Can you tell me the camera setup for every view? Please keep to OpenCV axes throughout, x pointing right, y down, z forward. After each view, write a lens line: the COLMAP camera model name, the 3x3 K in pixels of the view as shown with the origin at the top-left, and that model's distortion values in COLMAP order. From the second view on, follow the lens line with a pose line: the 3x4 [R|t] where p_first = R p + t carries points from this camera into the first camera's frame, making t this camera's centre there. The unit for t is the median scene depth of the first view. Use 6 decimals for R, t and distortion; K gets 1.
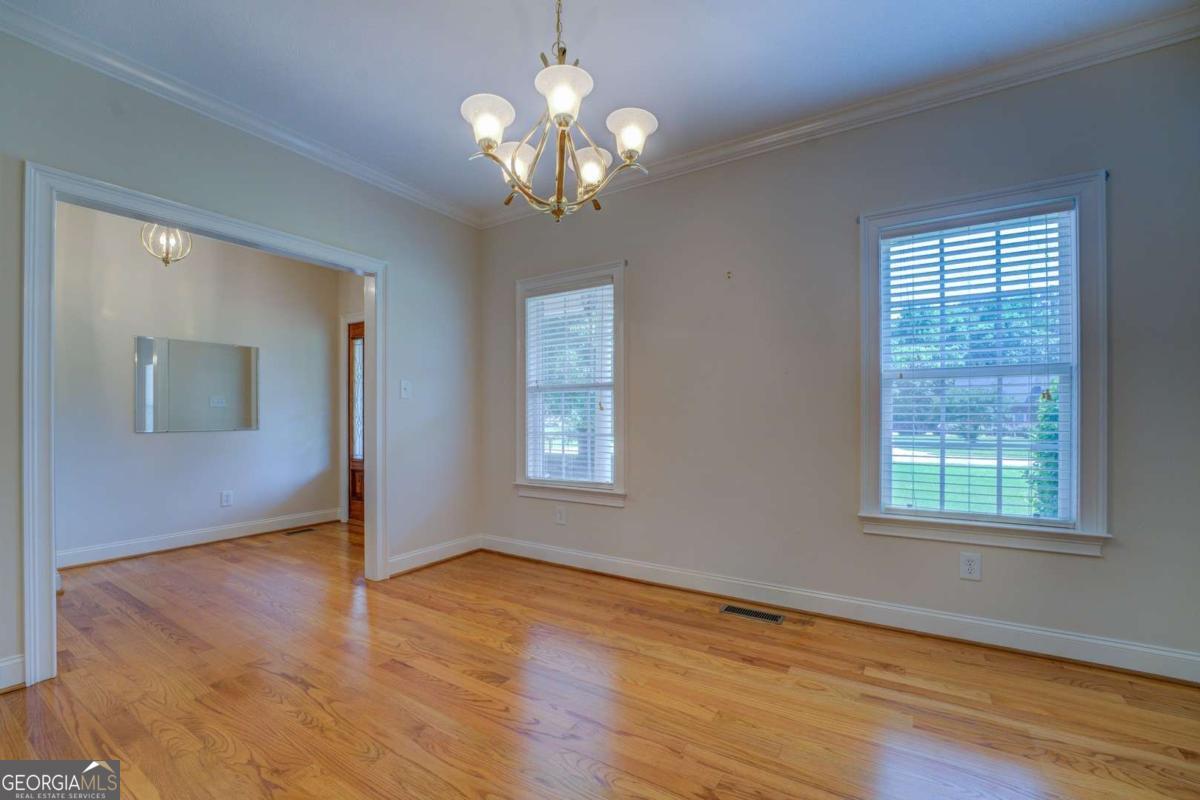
lens RADIAL K [[504.9, 0, 609.0], [0, 504.9, 413.1], [0, 0, 1]] dist [-0.021287, 0.000918]
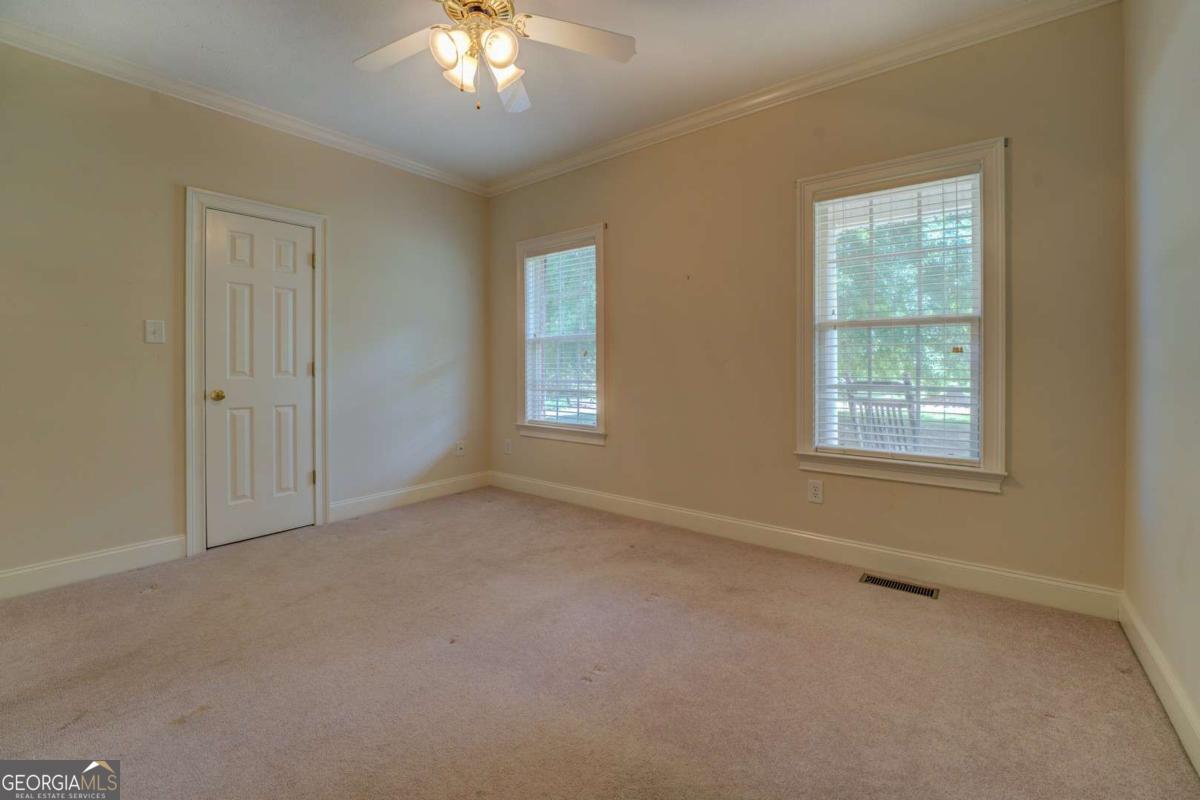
lens RADIAL K [[504.9, 0, 614.8], [0, 504.9, 362.6], [0, 0, 1]] dist [-0.021287, 0.000918]
pose [[0.995515, -0.003056, -0.094550, 0.157215], [0.003300, 0.999992, 0.002418, -0.000318], [0.094542, -0.002719, 0.995517, -0.100984]]
